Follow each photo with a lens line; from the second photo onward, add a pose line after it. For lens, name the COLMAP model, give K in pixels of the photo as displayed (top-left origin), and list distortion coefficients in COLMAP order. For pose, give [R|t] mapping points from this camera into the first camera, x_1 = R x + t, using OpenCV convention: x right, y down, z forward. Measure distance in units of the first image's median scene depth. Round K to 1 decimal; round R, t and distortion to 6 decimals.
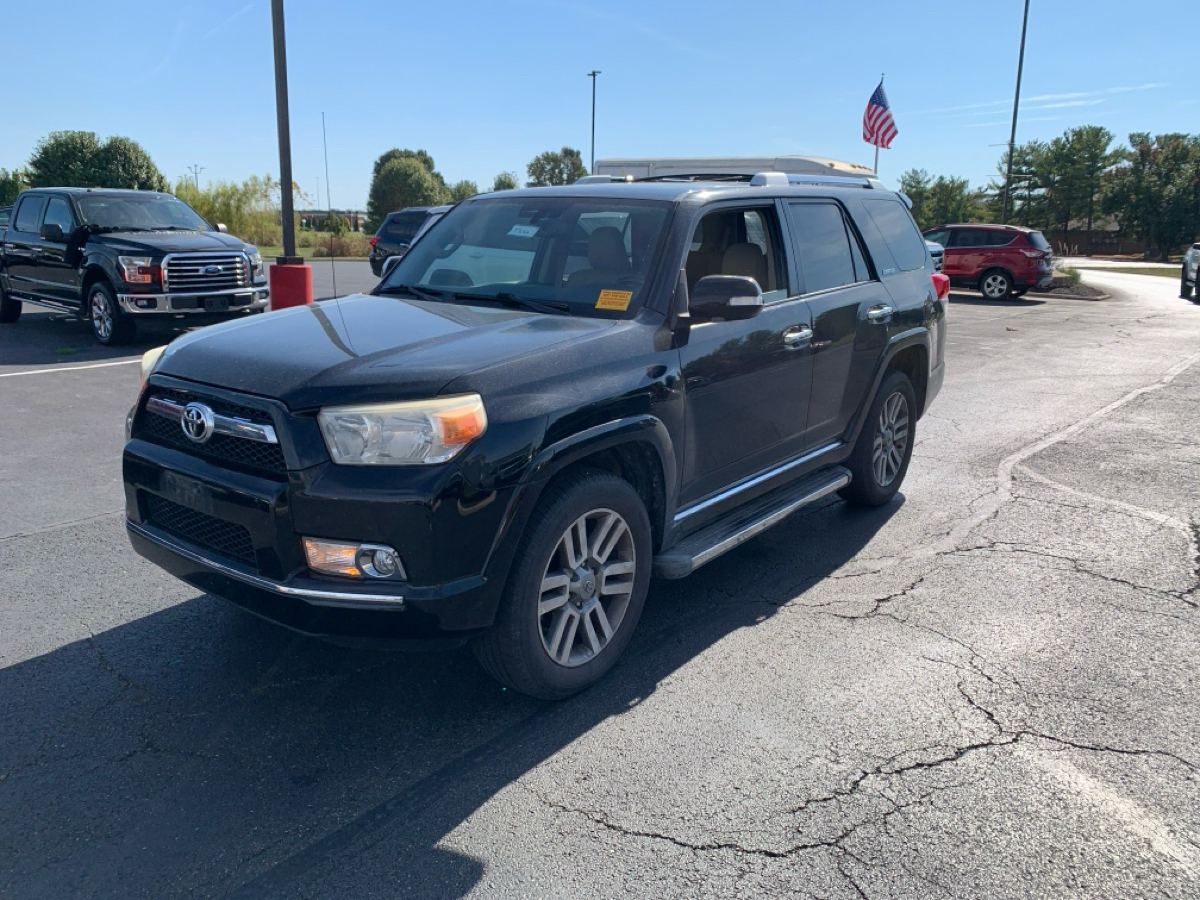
lens RADIAL K [[922.5, 0, 600.0], [0, 922.5, 450.0], [0, 0, 1]] dist [0.002813, -0.000274]
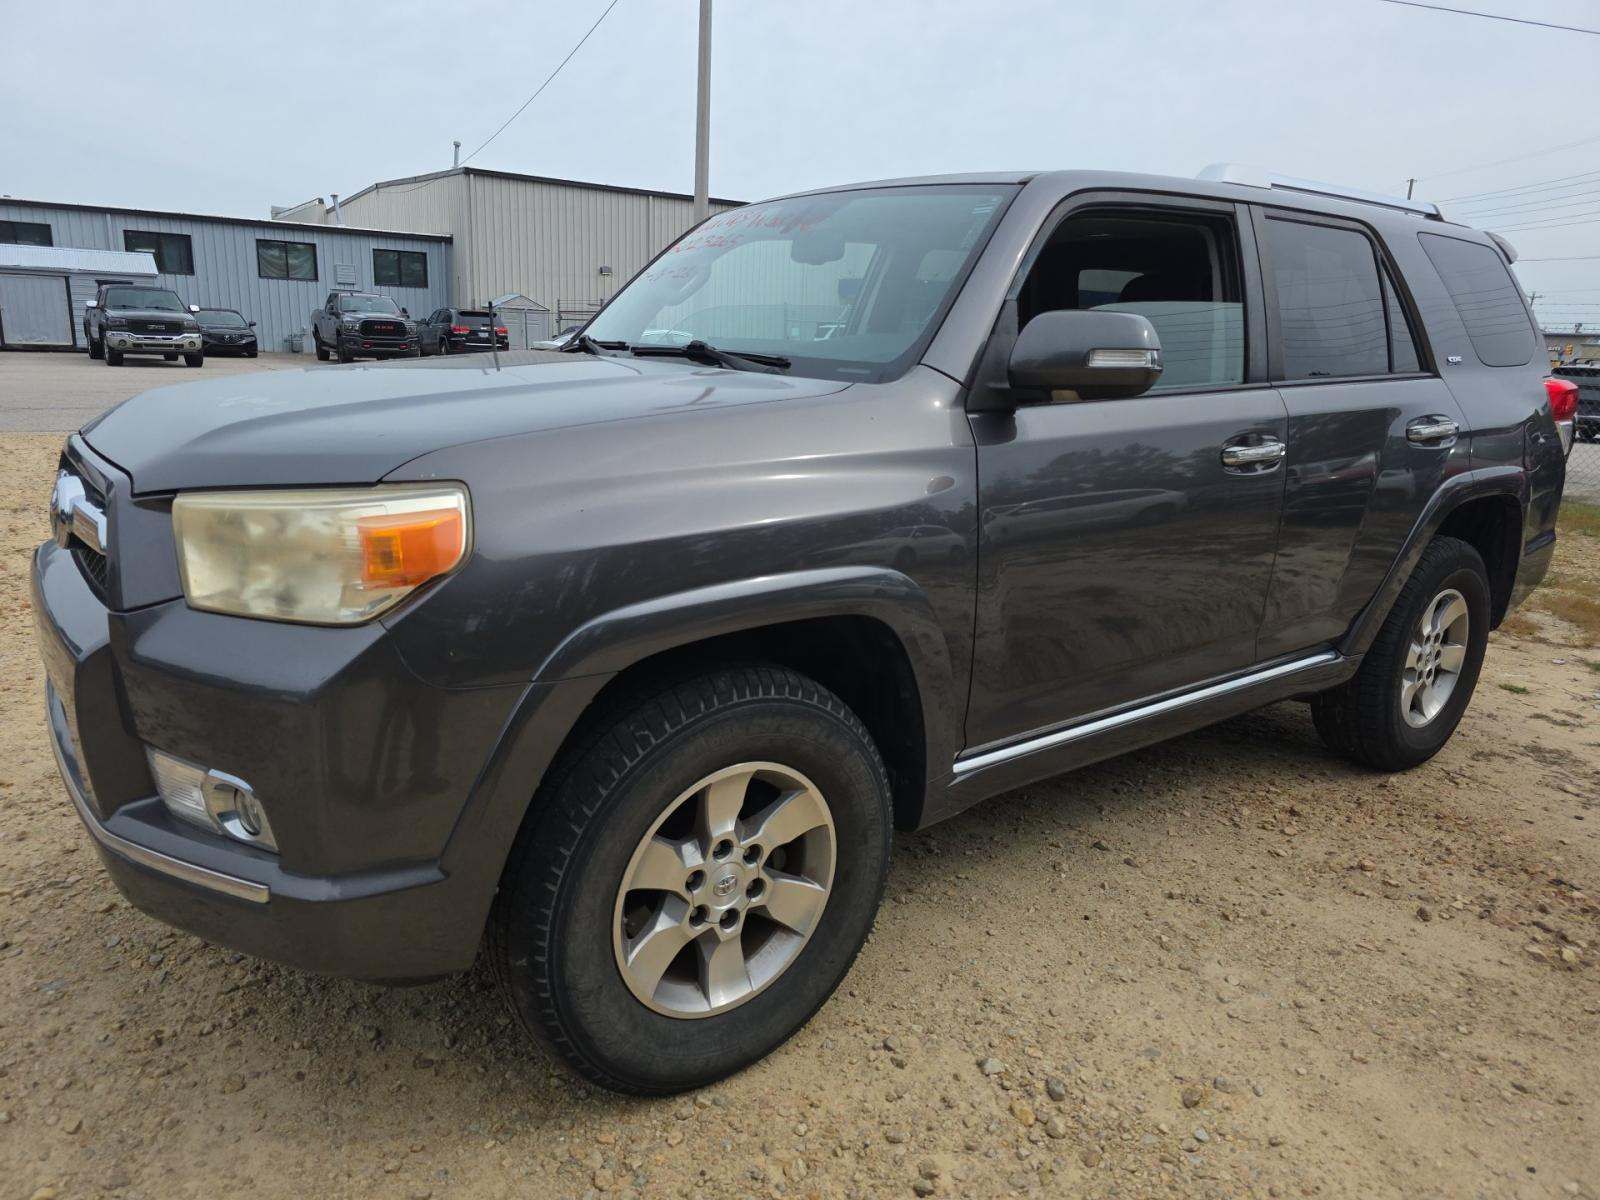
lens RADIAL K [[1084.0, 0, 800.0], [0, 1084.0, 600.0], [0, 0, 1]] dist [0.025192, -0.000975]
pose [[0.968115, 0.092819, -0.232675, 0.111719], [-0.093601, 0.995580, 0.007704, -0.016728], [0.232362, 0.014320, 0.972524, 0.309228]]
